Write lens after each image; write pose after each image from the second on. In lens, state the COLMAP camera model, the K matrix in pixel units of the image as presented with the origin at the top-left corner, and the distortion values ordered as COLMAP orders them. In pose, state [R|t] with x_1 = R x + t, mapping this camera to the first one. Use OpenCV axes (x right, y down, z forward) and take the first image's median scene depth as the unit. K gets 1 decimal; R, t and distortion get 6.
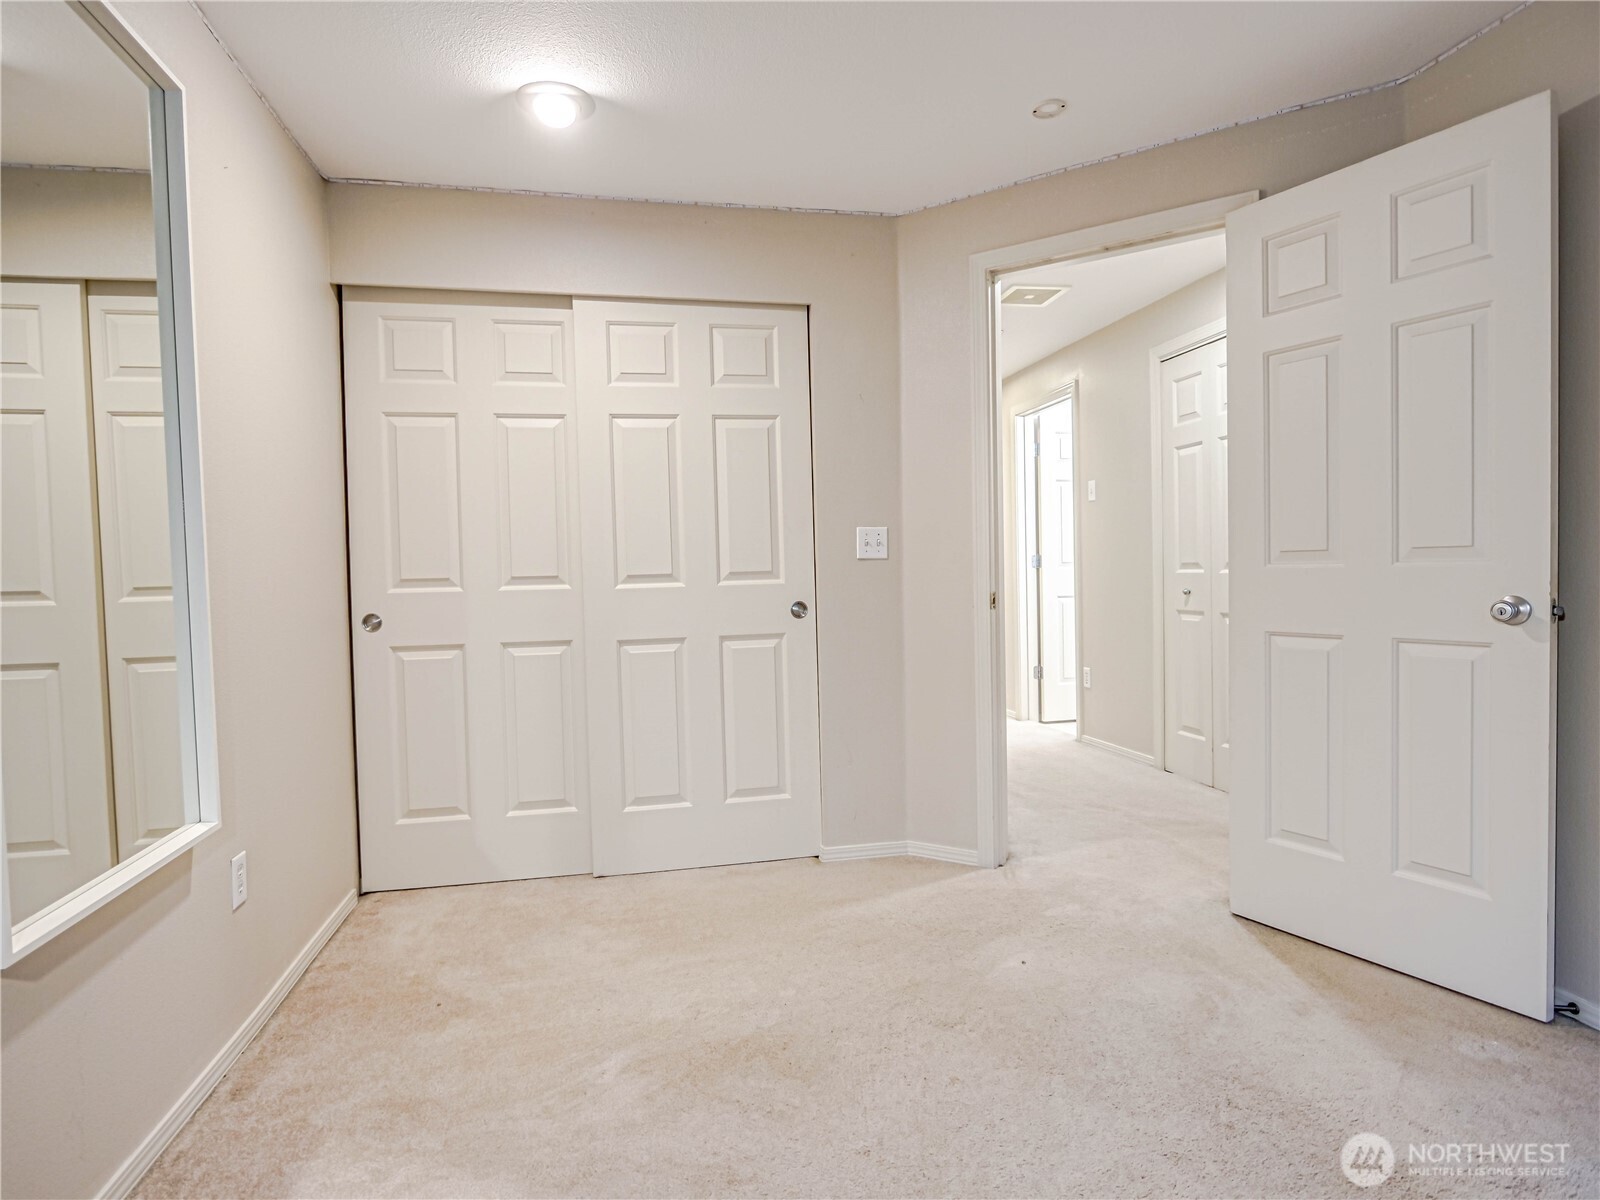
lens RADIAL K [[885.4, 0, 799.9], [0, 885.4, 594.2], [0, 0, 1]] dist [0.040284, 0.000208]
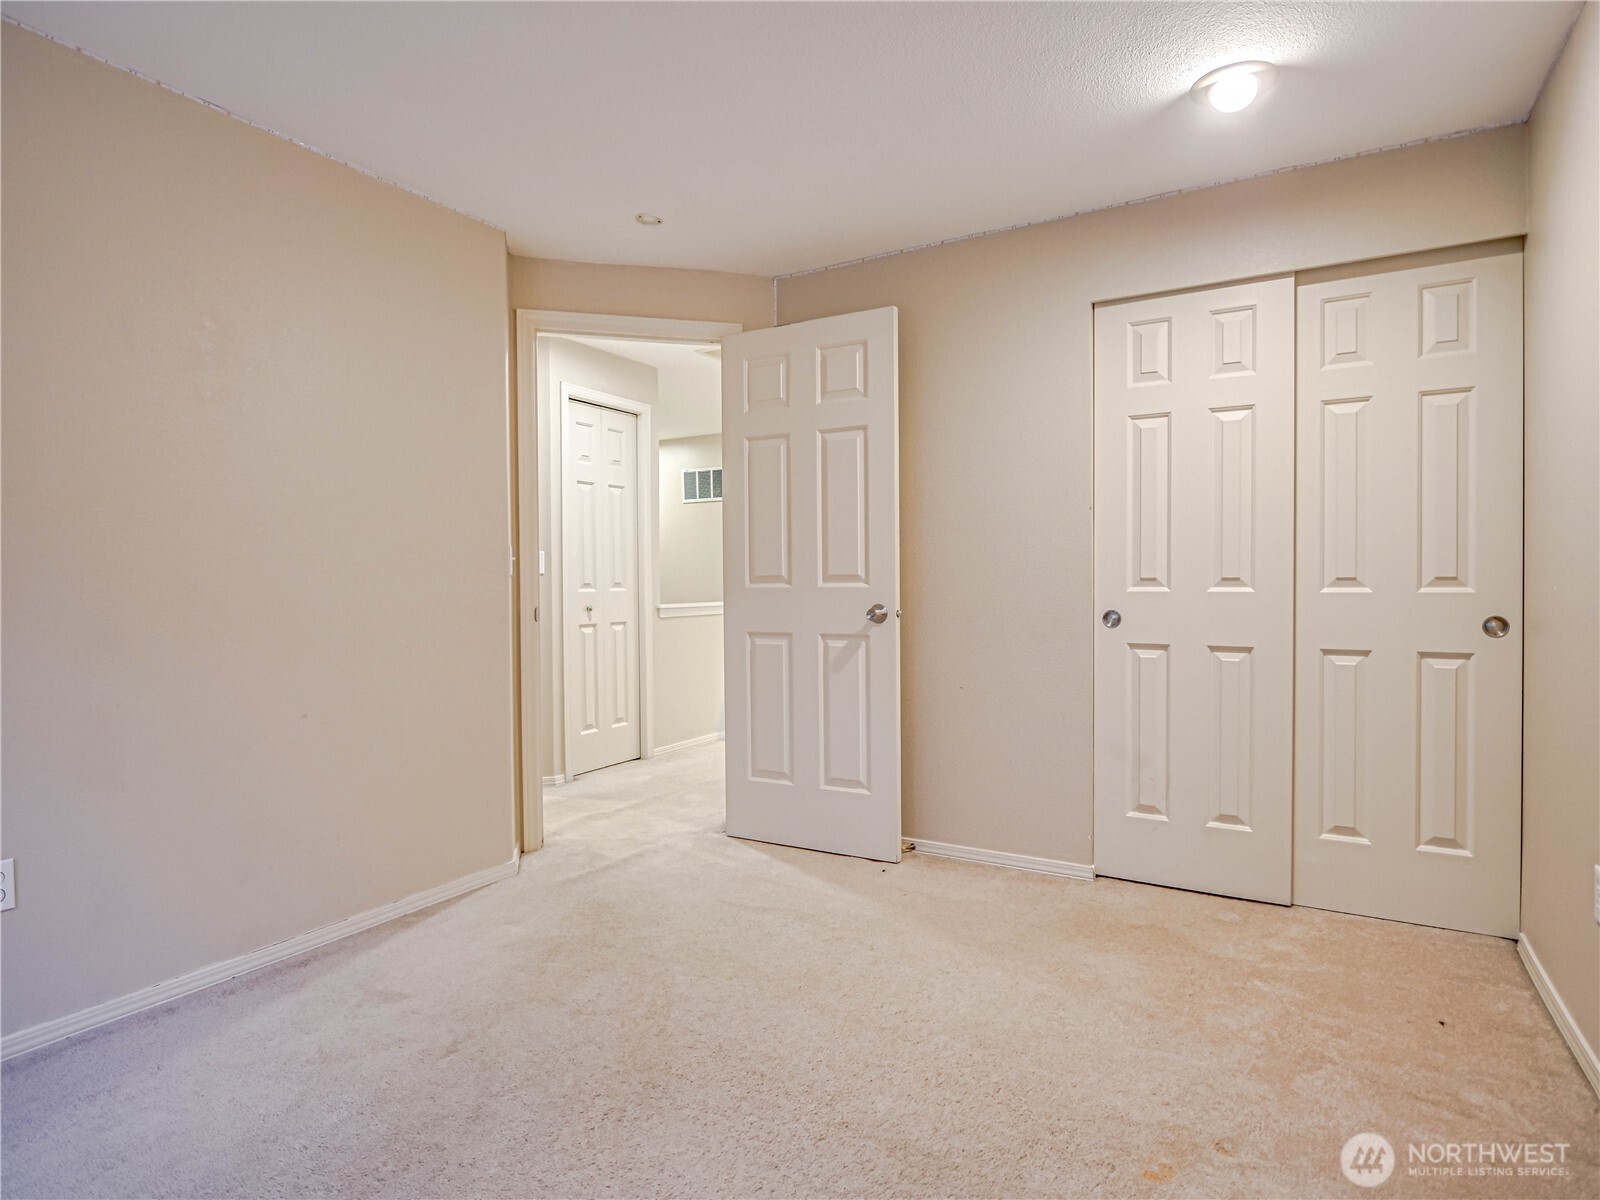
lens RADIAL K [[870.8, 0, 804.2], [0, 870.8, 598.5], [0, 0, 1]] dist [-0.013454, 0.000008]
pose [[0.804071, 0.029863, -0.593783, -0.131198], [-0.028453, 0.999526, 0.011739, 0.004748], [0.593852, 0.007456, 0.804540, -0.020067]]
